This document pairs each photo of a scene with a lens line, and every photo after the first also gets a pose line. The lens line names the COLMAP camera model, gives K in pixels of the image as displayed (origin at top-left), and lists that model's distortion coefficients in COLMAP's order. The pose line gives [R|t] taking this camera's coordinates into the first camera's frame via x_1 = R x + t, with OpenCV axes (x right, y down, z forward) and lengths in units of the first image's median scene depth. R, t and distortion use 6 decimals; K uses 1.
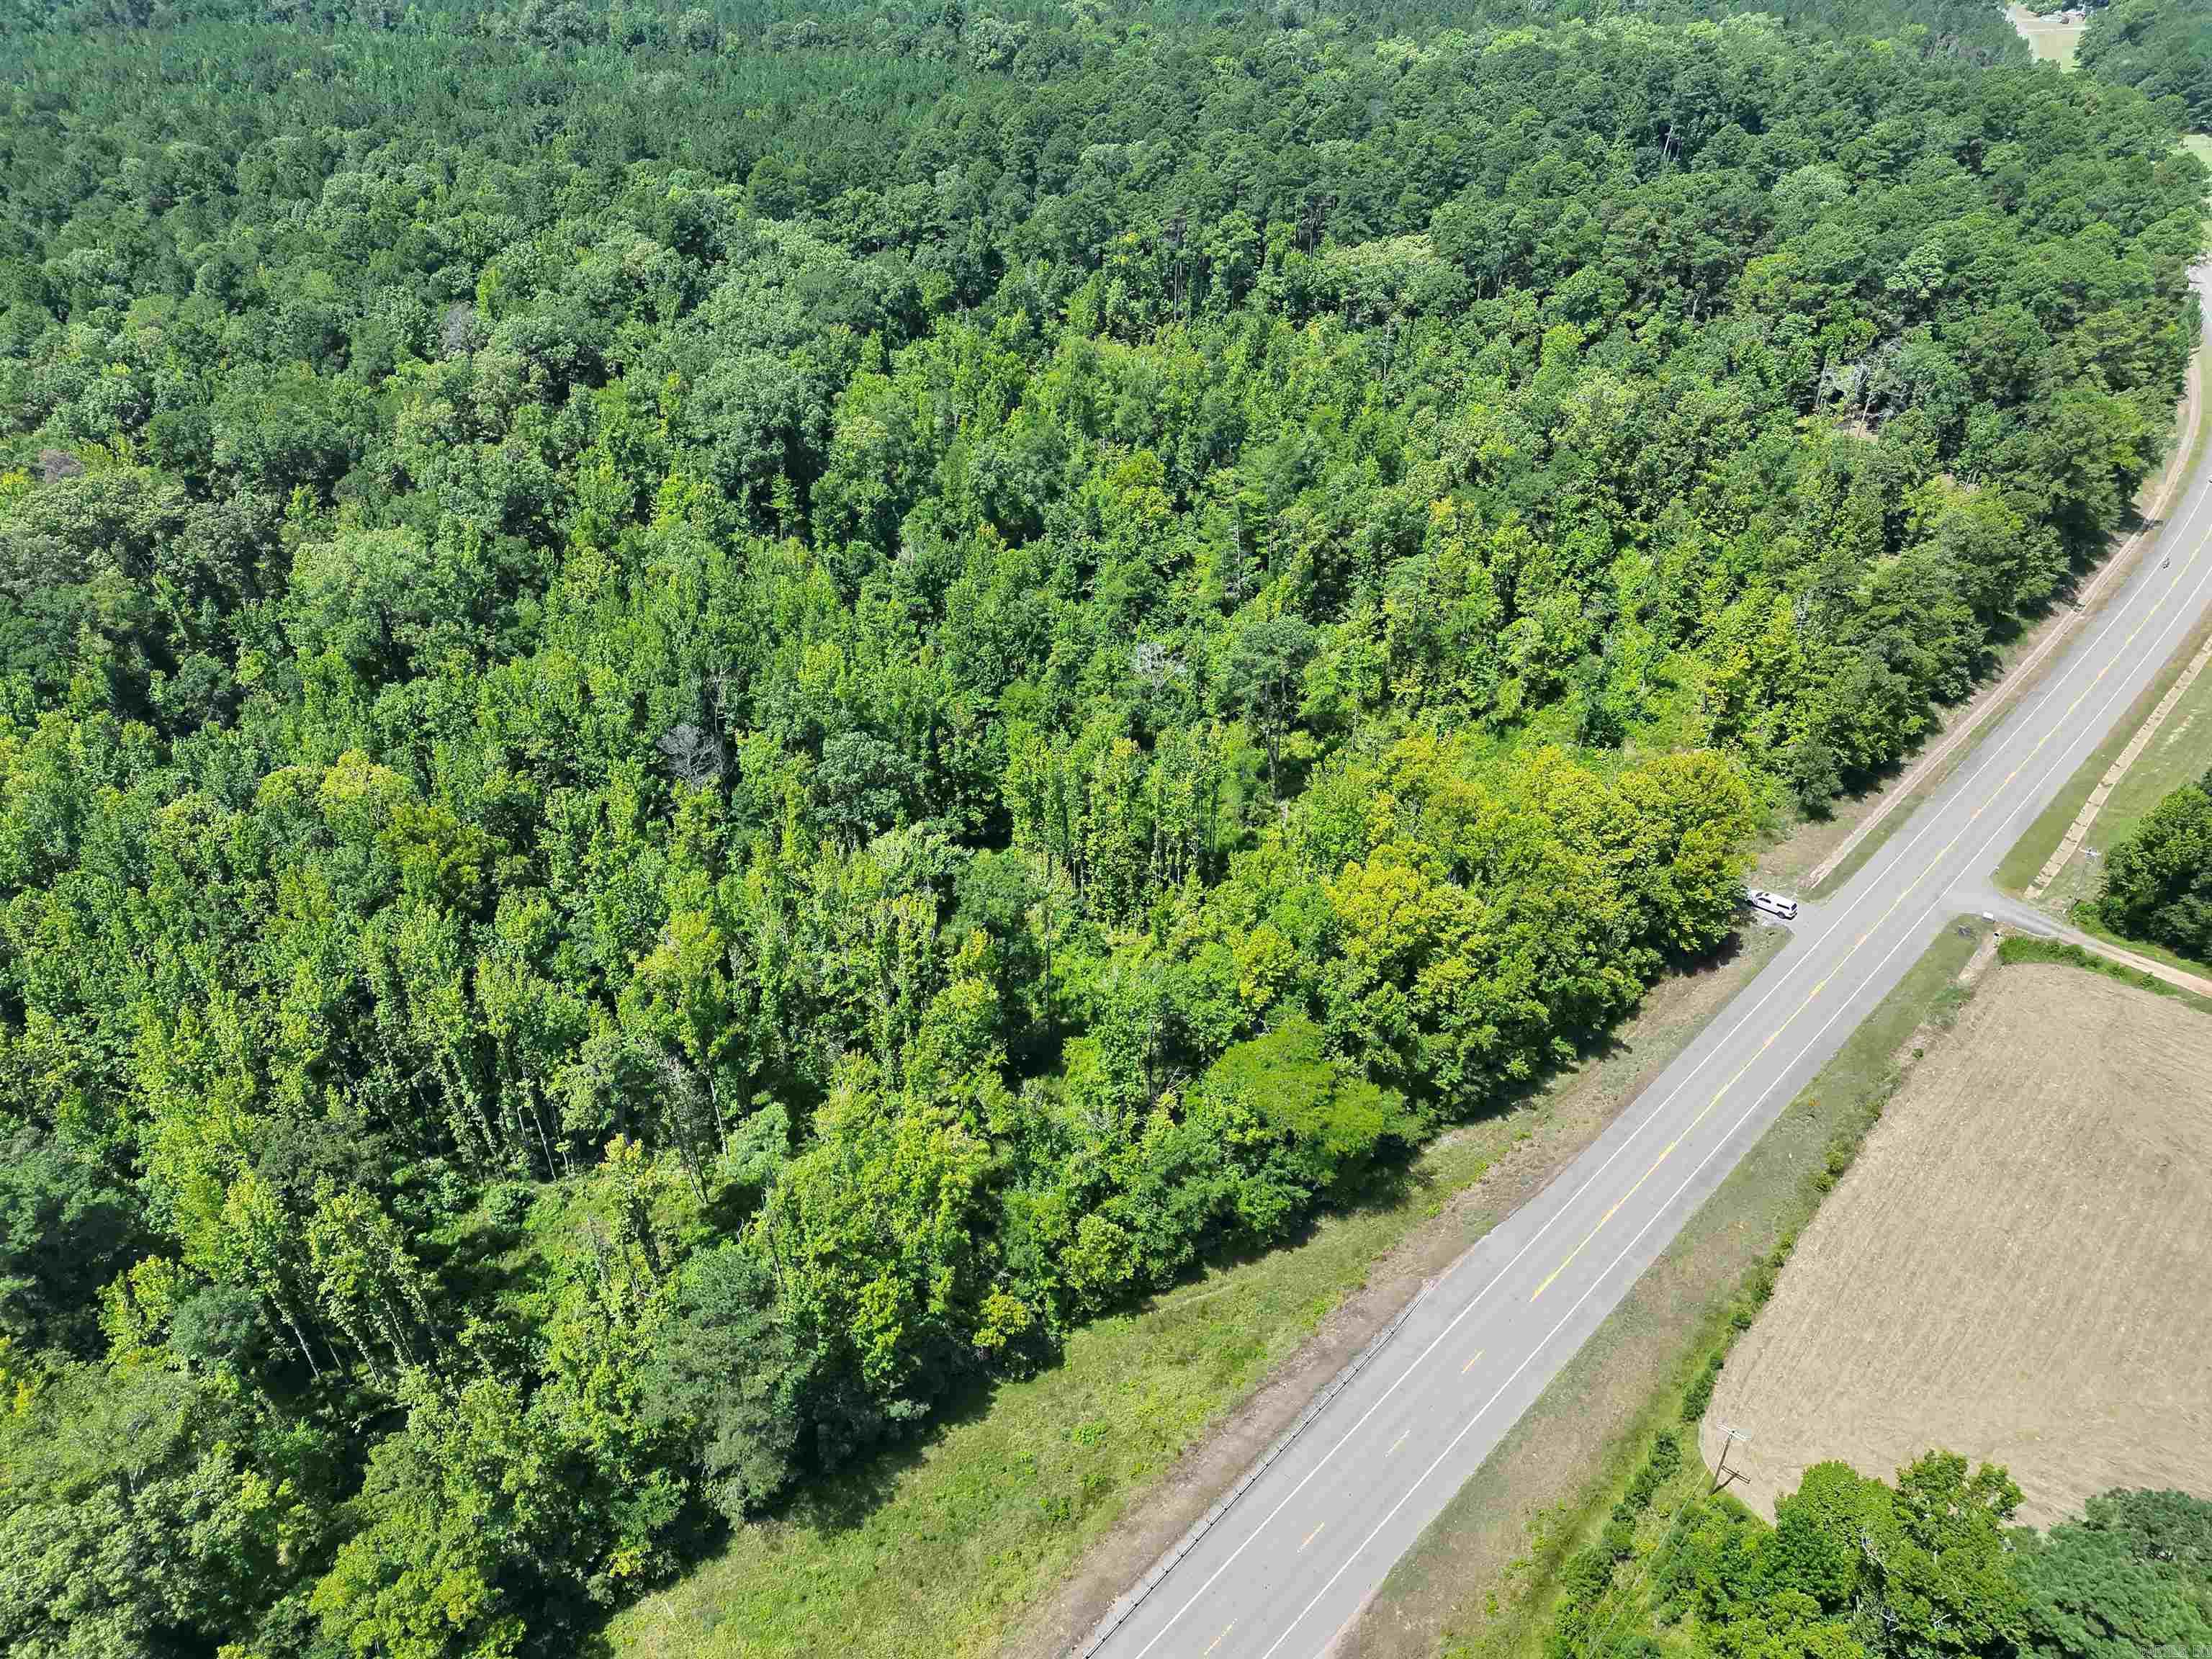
lens RADIAL K [[1552.0, 0, 1106.0], [0, 1552.0, 829.5], [0, 0, 1]] dist [0.076455, -0.063916]
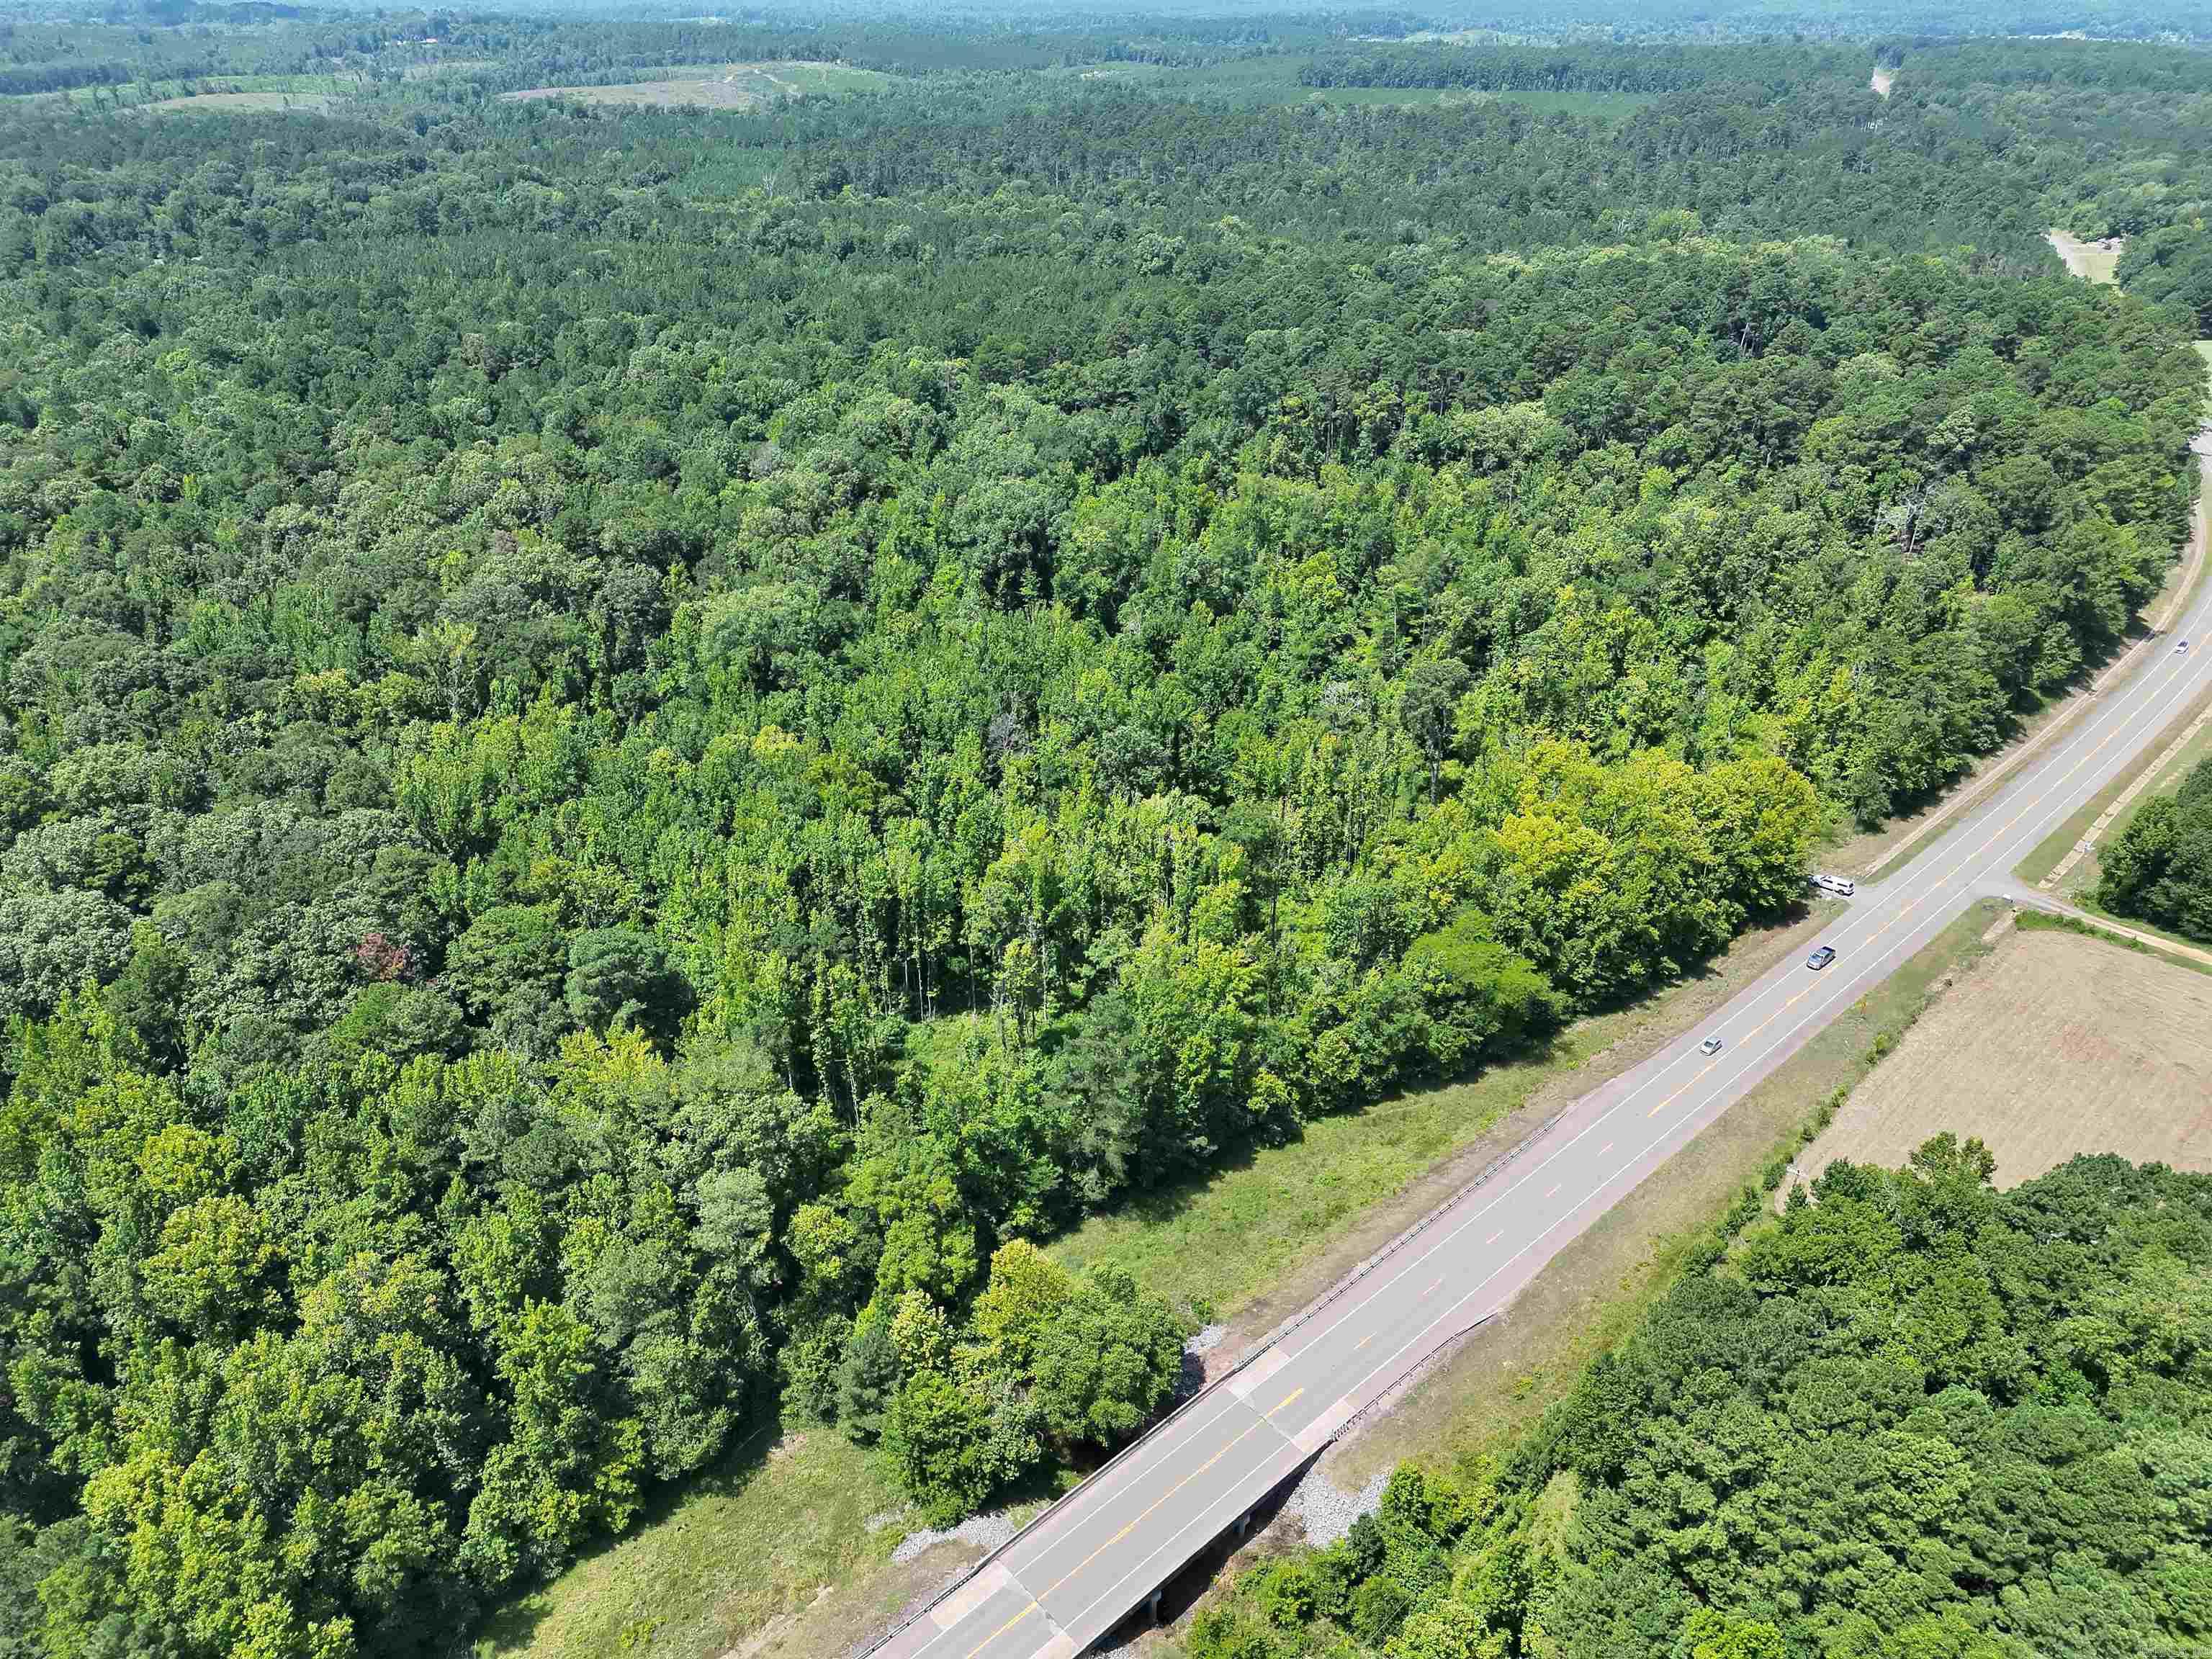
lens RADIAL K [[1552.0, 0, 1106.0], [0, 1552.0, 829.5], [0, 0, 1]] dist [0.076455, -0.063916]
pose [[0.998351, 0.029743, -0.049102, -0.080701], [-0.035232, 0.992741, -0.114998, 0.131284], [0.045325, 0.116538, 0.992151, -0.230835]]
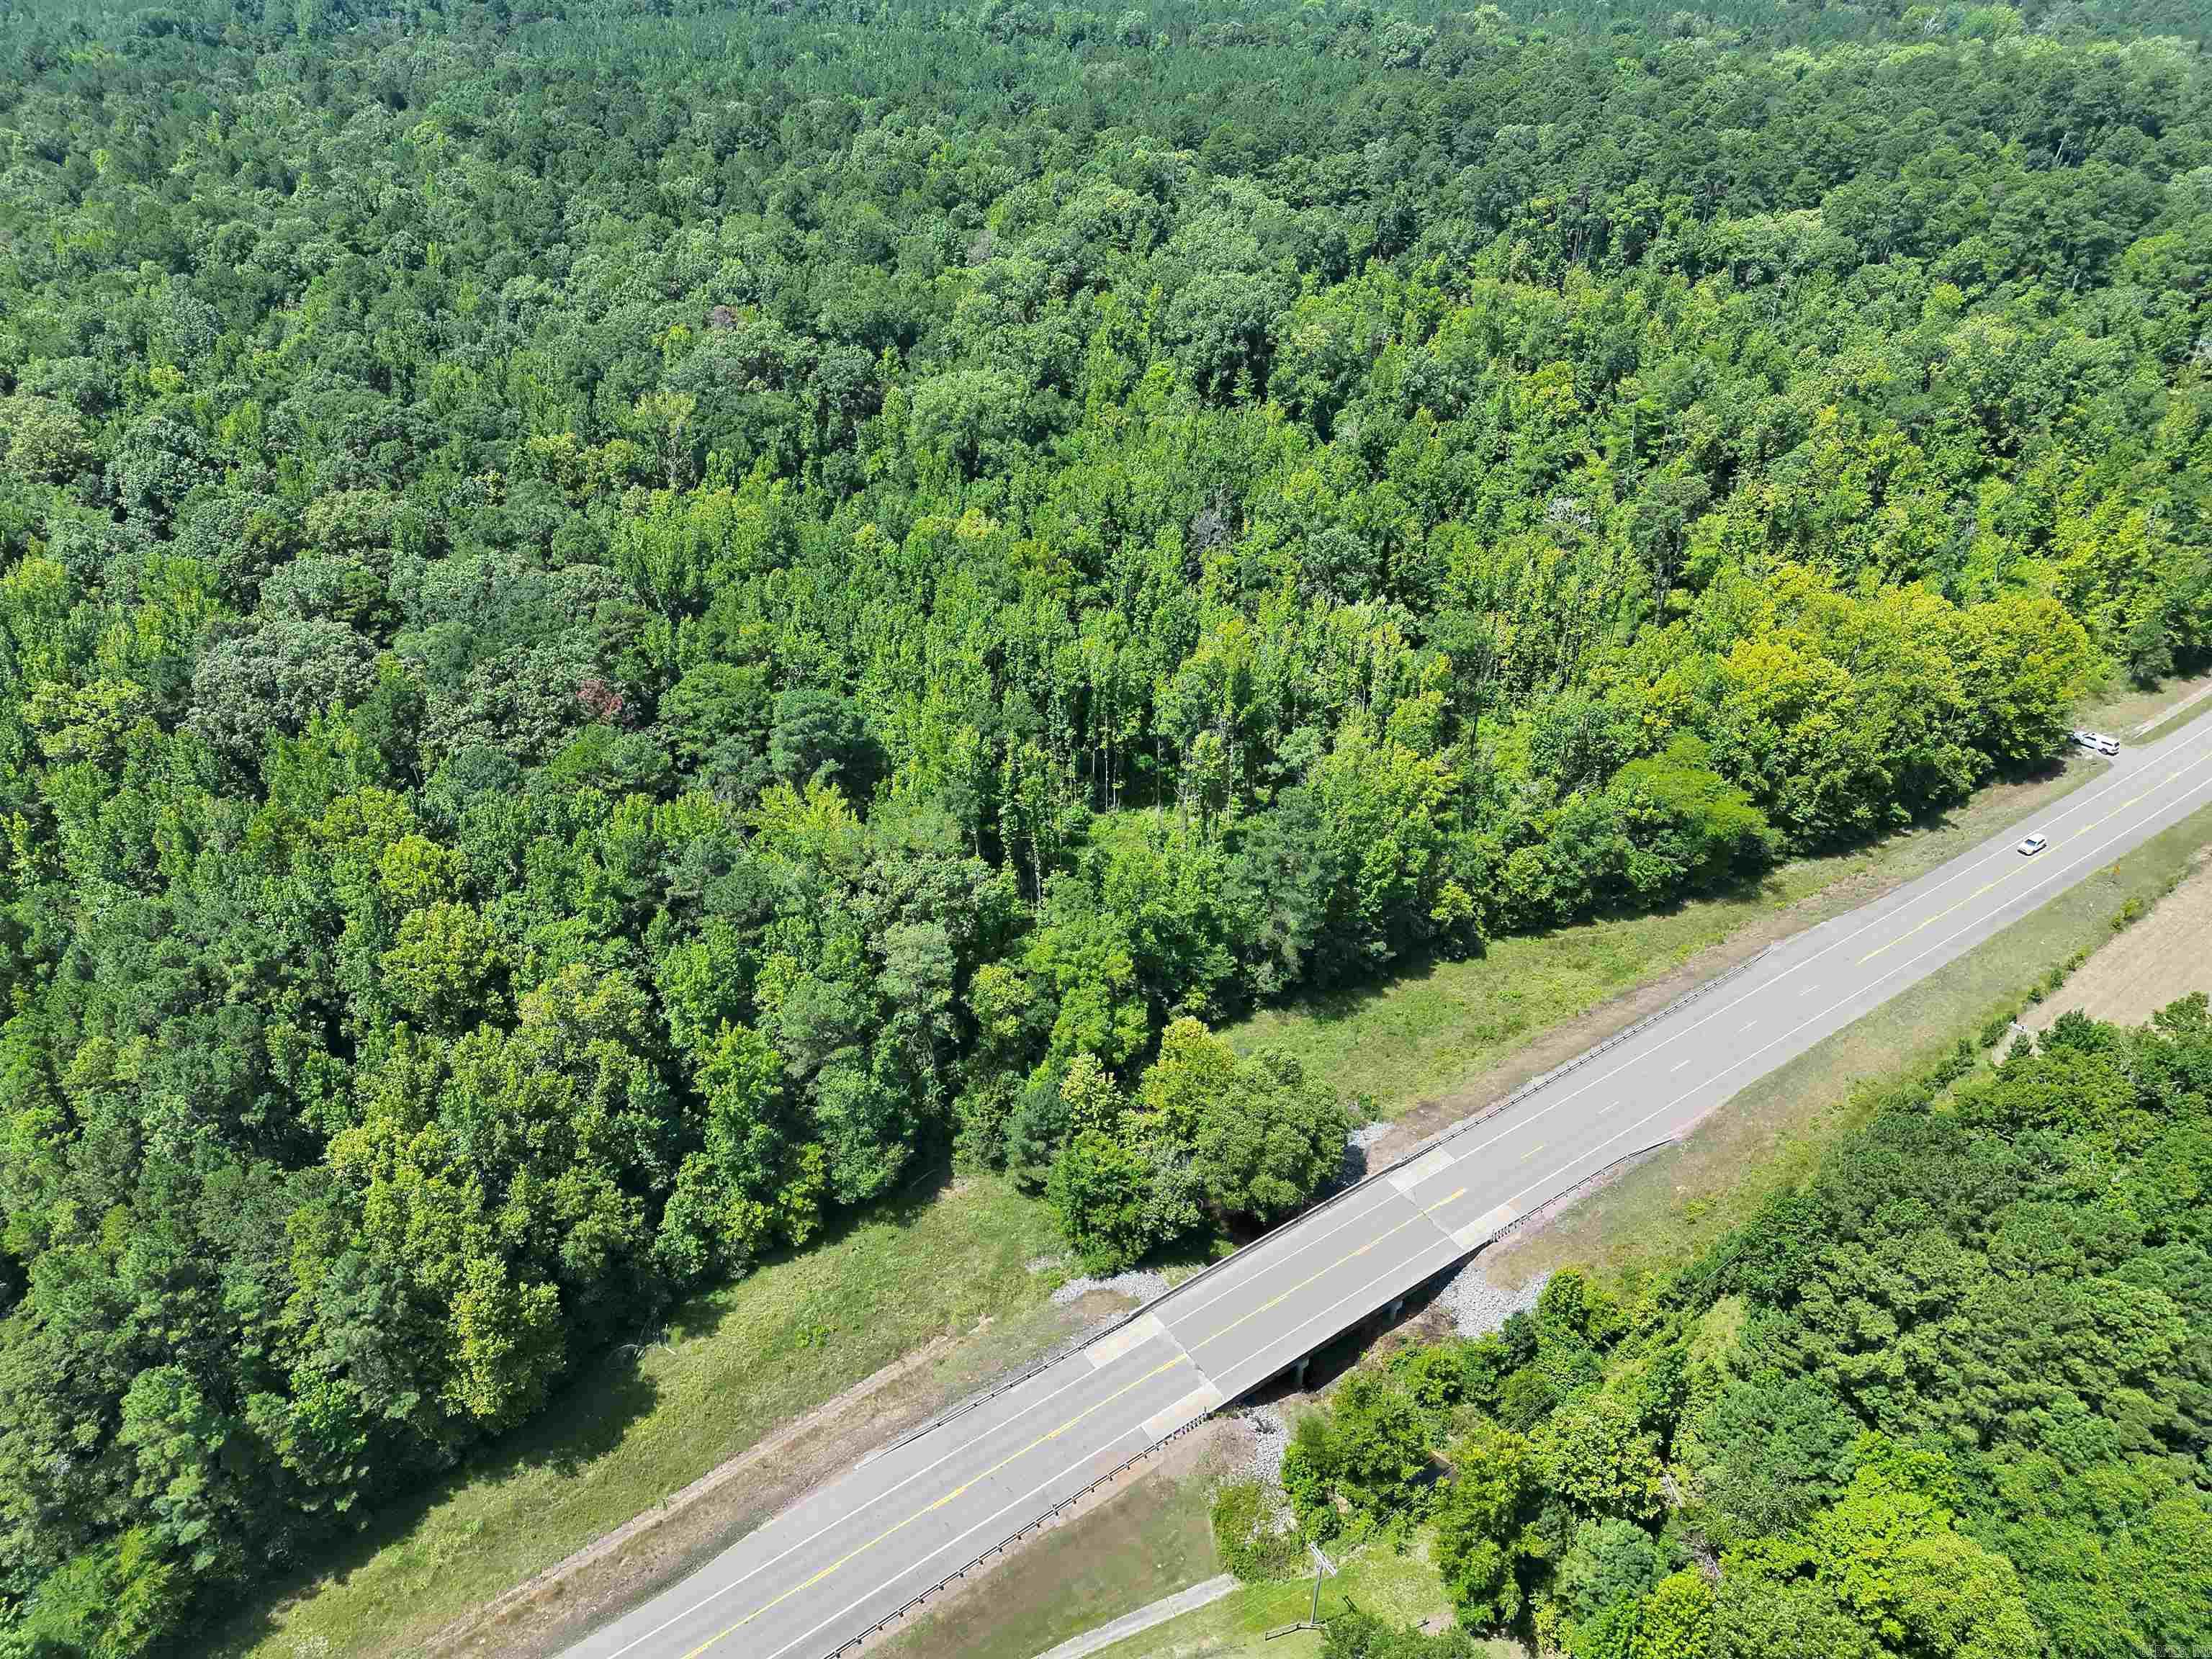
lens RADIAL K [[1552.0, 0, 1106.0], [0, 1552.0, 829.5], [0, 0, 1]] dist [0.076455, -0.063916]
pose [[0.981166, 0.110767, -0.158251, -0.084171], [-0.113112, 0.993565, -0.005858, 0.156088], [0.156584, 0.023648, 0.987382, -0.220368]]
